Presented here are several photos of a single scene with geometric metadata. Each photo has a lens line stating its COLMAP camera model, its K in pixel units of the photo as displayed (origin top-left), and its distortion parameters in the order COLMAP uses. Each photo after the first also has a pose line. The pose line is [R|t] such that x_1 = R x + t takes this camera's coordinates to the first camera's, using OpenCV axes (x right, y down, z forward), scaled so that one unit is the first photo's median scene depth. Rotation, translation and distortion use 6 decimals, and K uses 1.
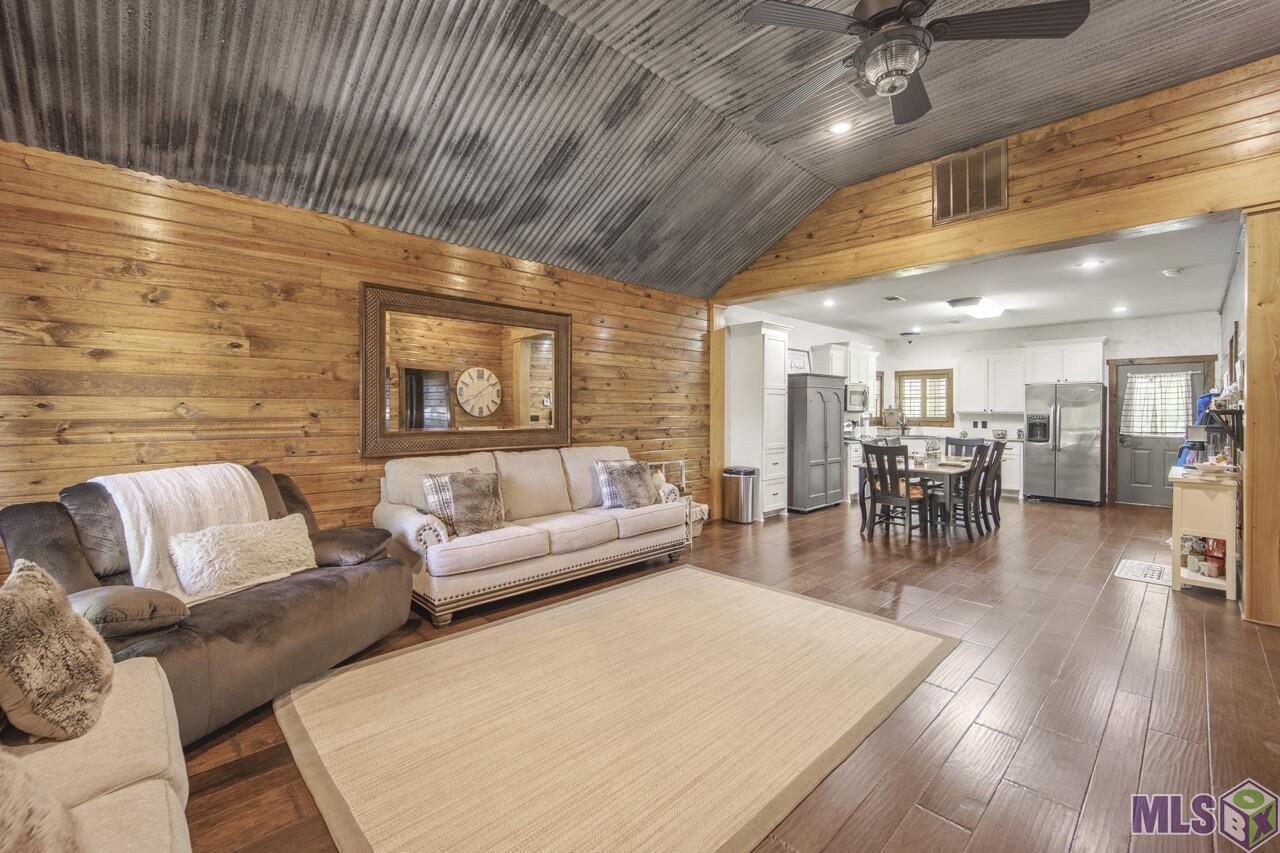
lens RADIAL K [[534.8, 0, 641.3], [0, 534.8, 411.6], [0, 0, 1]] dist [-0.000717, -0.000010]
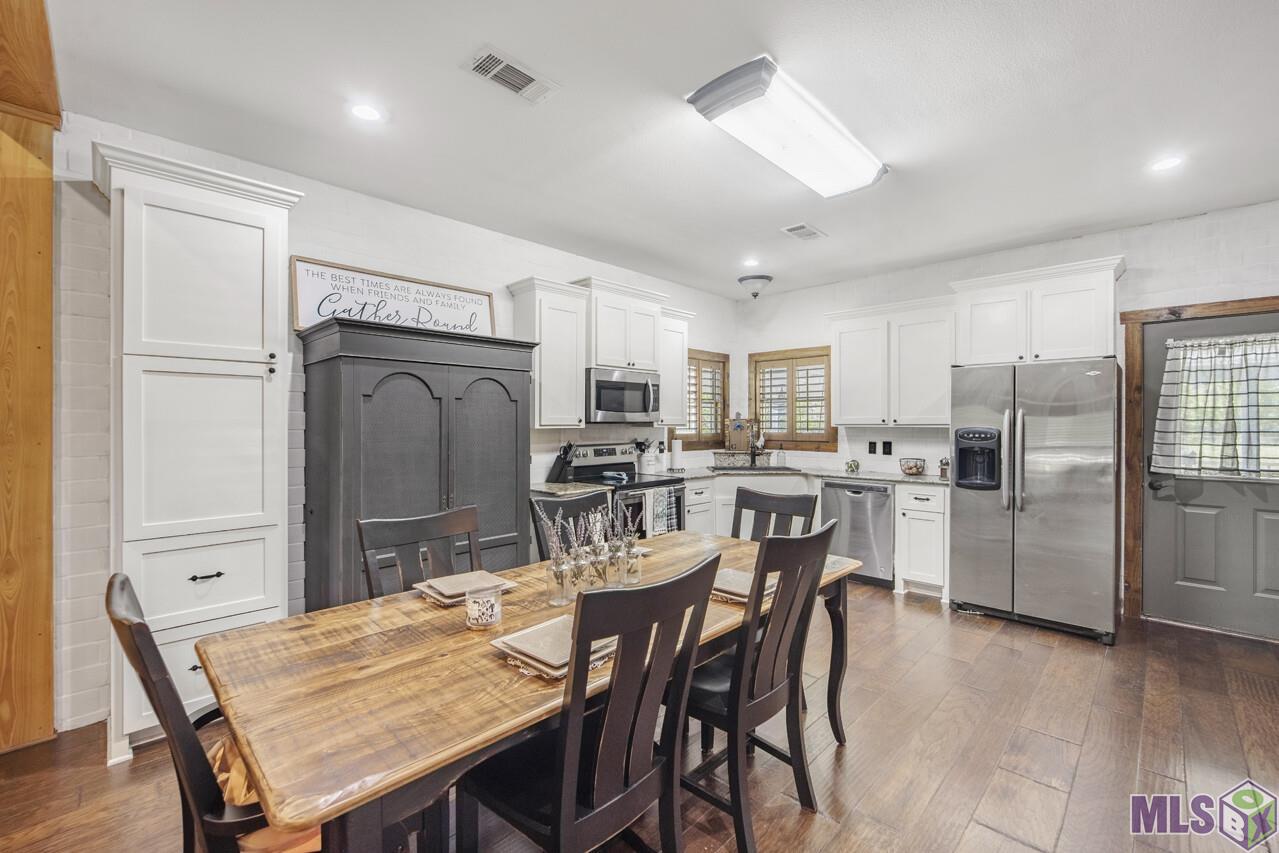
lens RADIAL K [[532.3, 0, 639.5], [0, 532.3, 426.5], [0, 0, 1]] dist [-0.001144, -0.000209]
pose [[0.999468, -0.002406, 0.032514, 0.580401], [0.002330, 0.999994, 0.002385, 0.001611], [-0.032520, -0.002308, 0.999468, 0.733626]]
